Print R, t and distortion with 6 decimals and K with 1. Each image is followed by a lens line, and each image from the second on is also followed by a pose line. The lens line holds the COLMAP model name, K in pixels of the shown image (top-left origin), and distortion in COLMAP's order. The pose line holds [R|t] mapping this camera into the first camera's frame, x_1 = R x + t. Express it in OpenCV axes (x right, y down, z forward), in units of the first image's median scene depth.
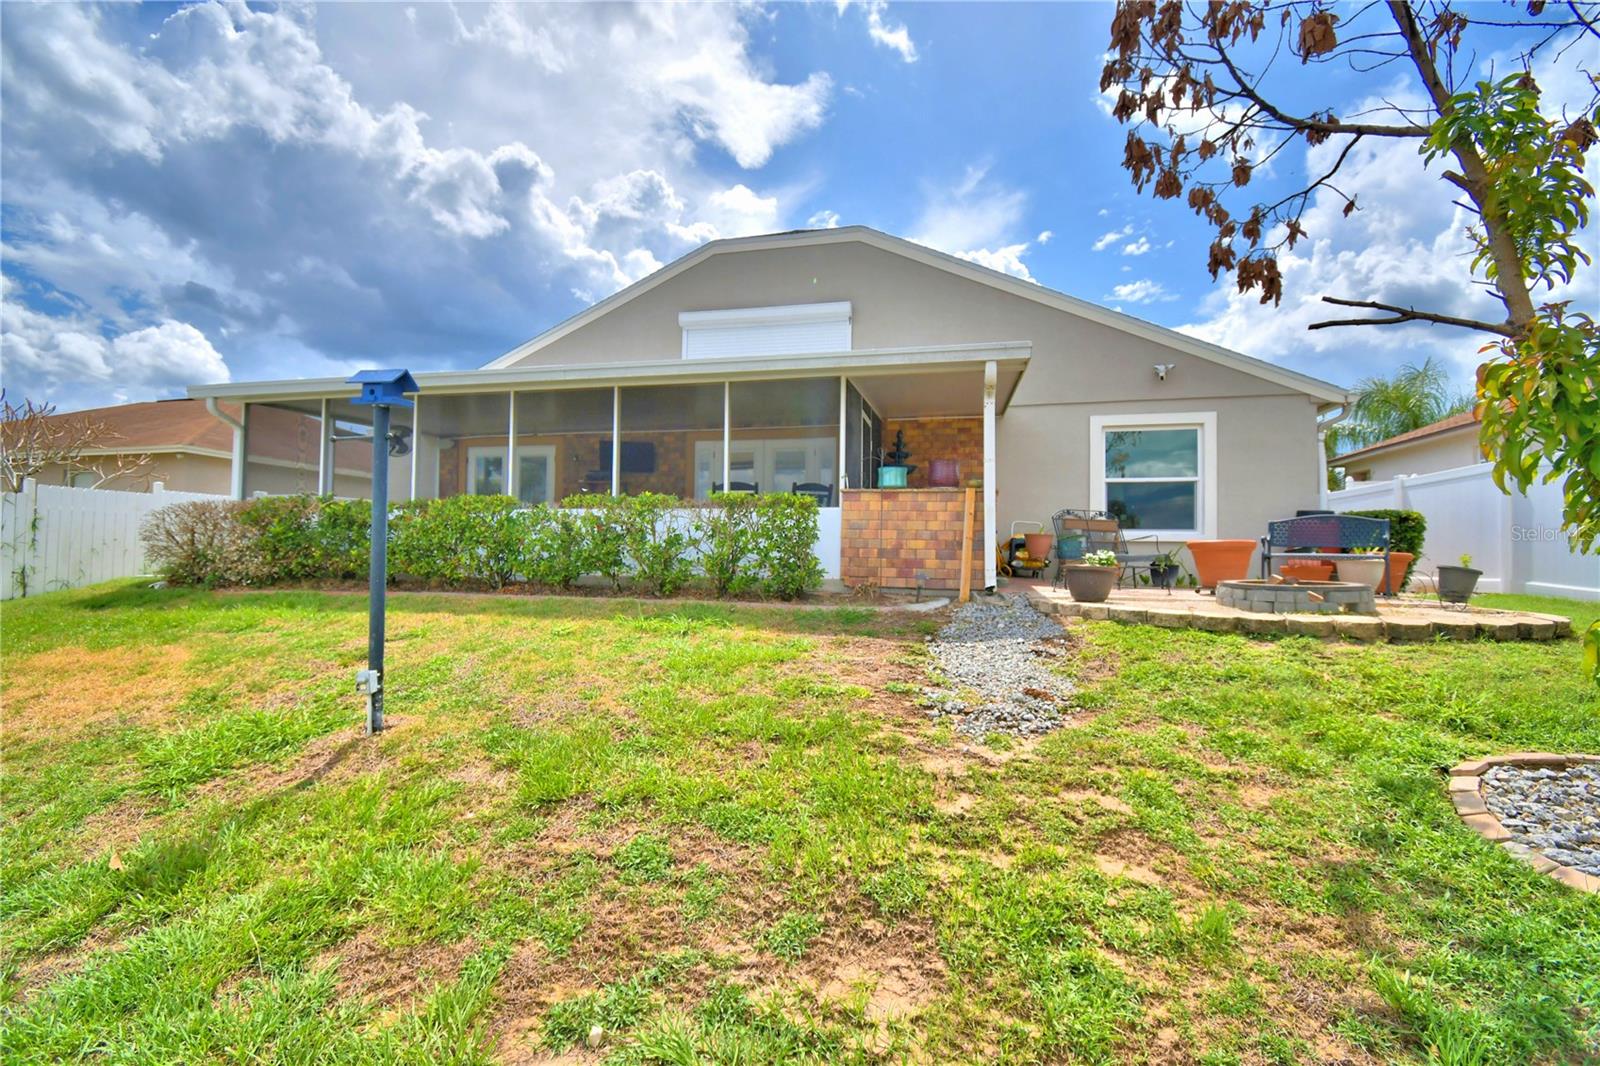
lens RADIAL K [[701.0, 0, 807.5], [0, 701.0, 533.8], [0, 0, 1]] dist [0.011209, -0.020831]
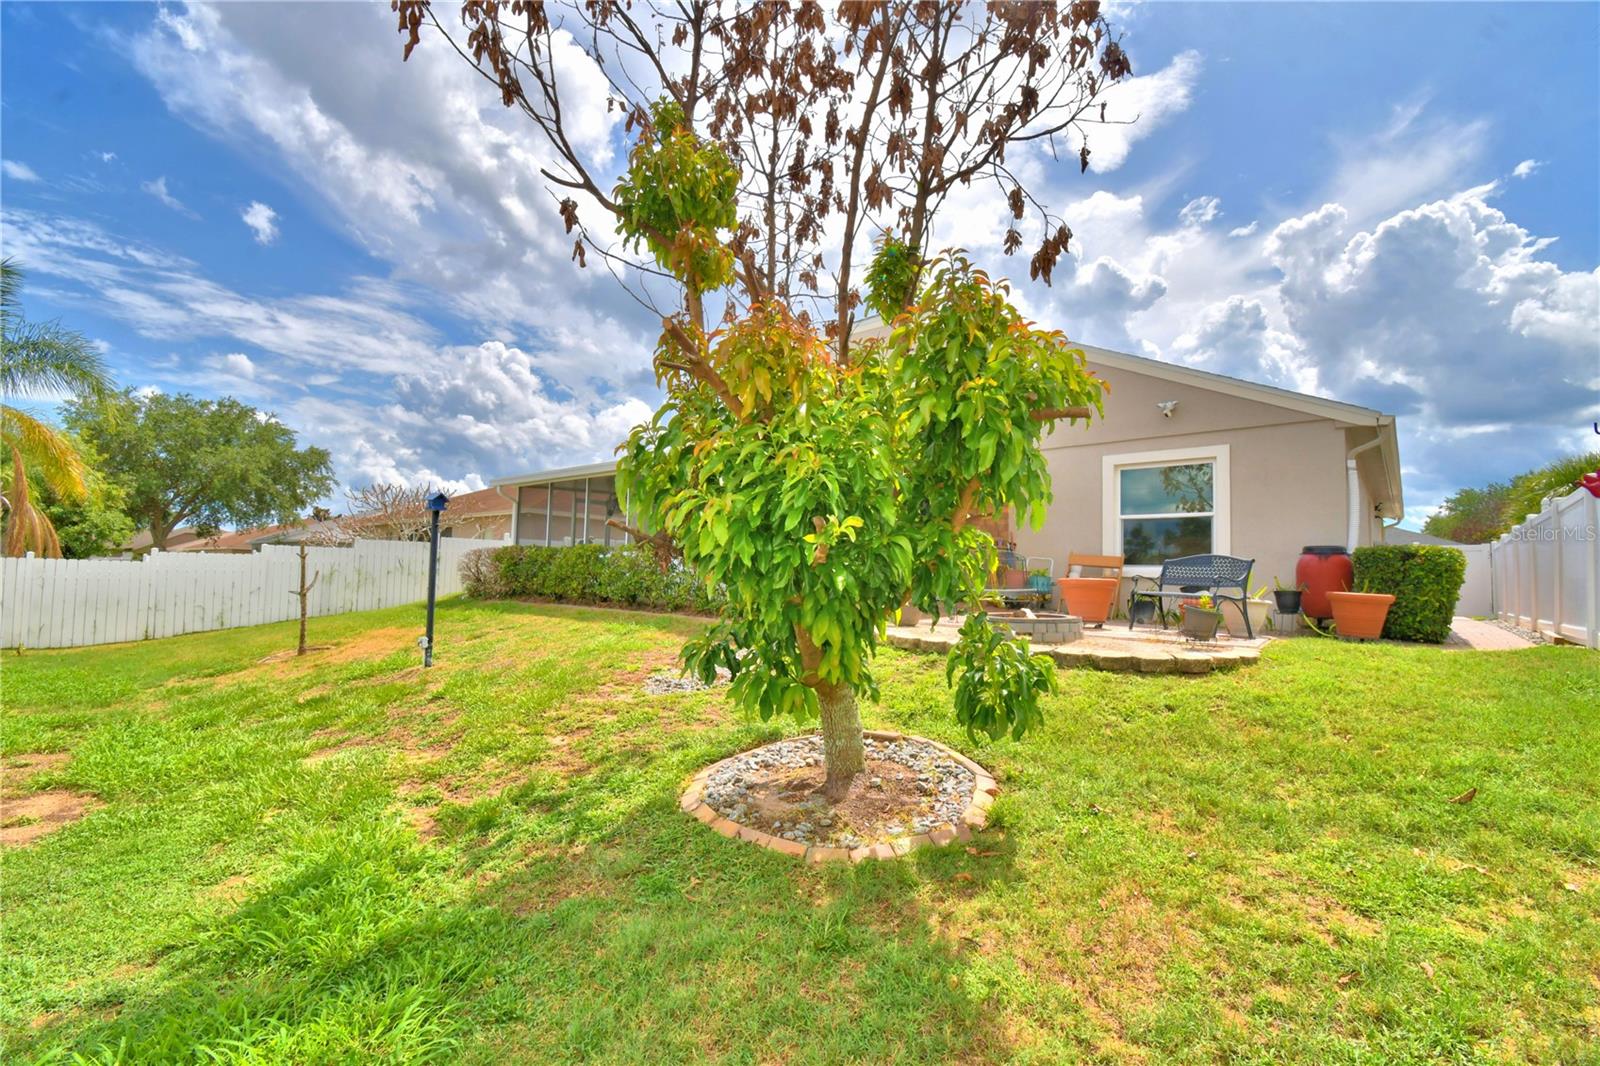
lens RADIAL K [[701.0, 0, 805.9], [0, 701.0, 528.5], [0, 0, 1]] dist [0.011209, -0.020831]
pose [[0.881863, -0.020714, -0.471050, 0.504192], [-0.001624, 0.998895, -0.046966, -0.011417], [0.471503, 0.042182, 0.880855, -0.112450]]
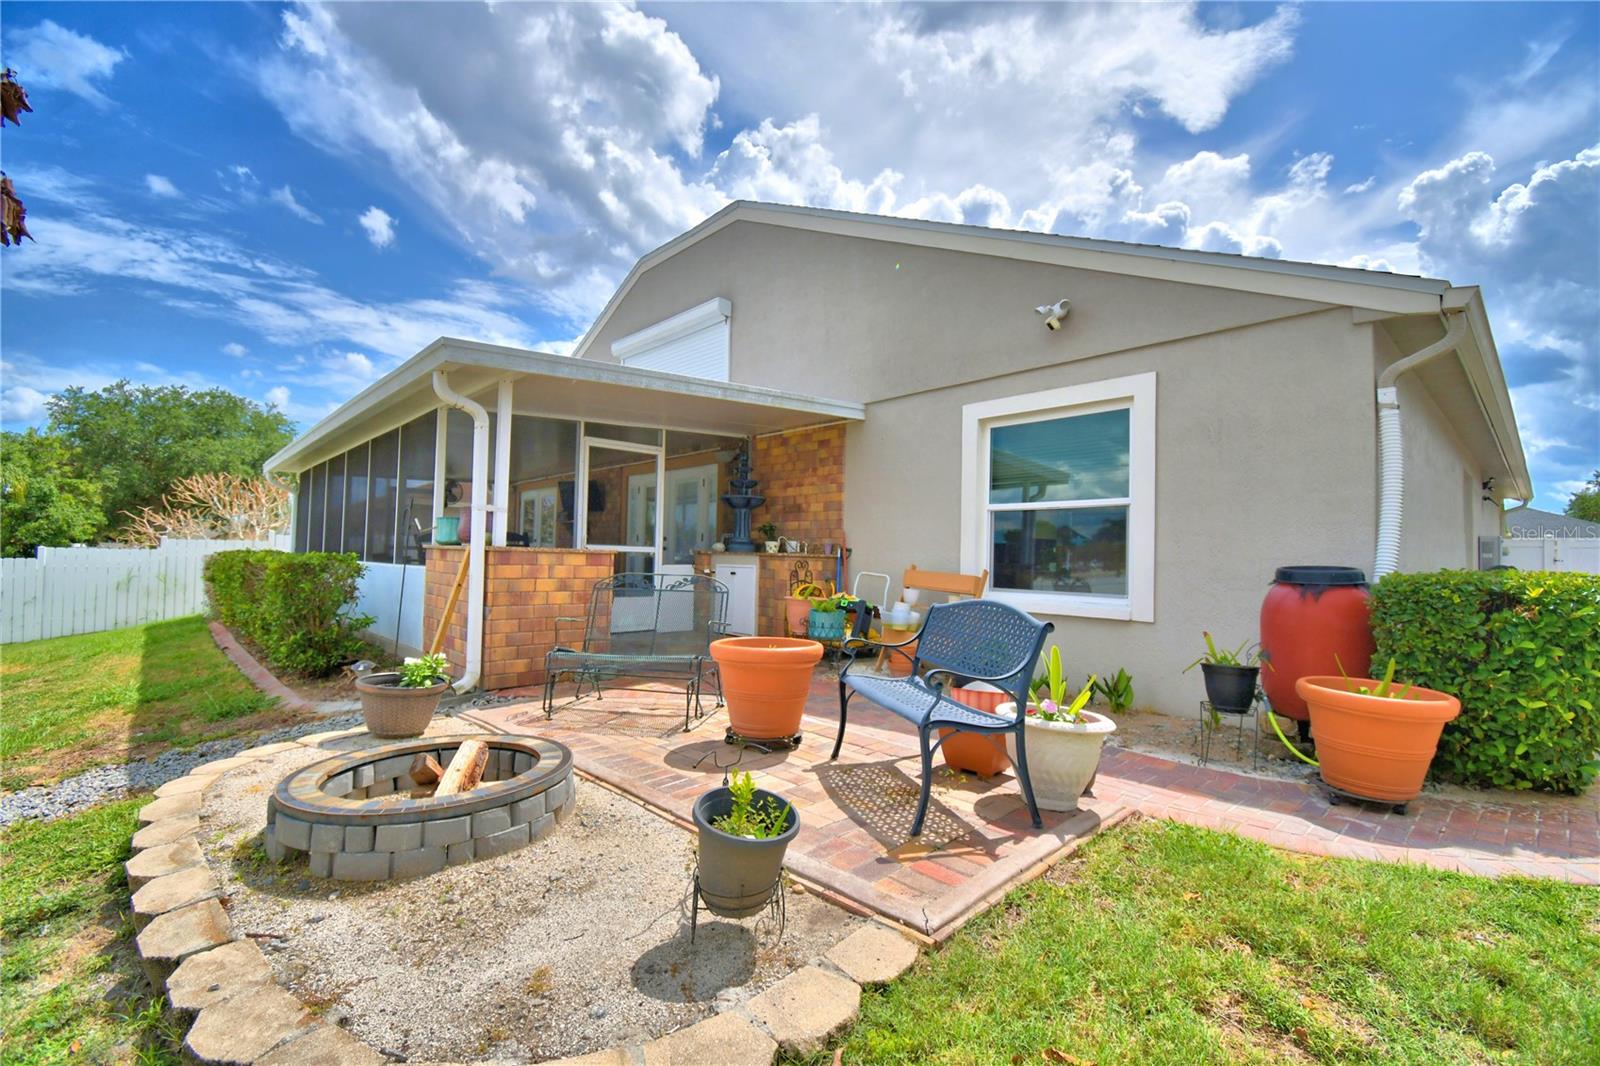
lens RADIAL K [[701.0, 0, 806.5], [0, 701.0, 526.2], [0, 0, 1]] dist [0.011209, -0.020831]
pose [[0.819560, -0.018311, -0.572700, 0.643842], [0.001829, 0.999568, -0.029342, -0.043066], [0.572990, 0.023001, 0.819239, 0.416607]]
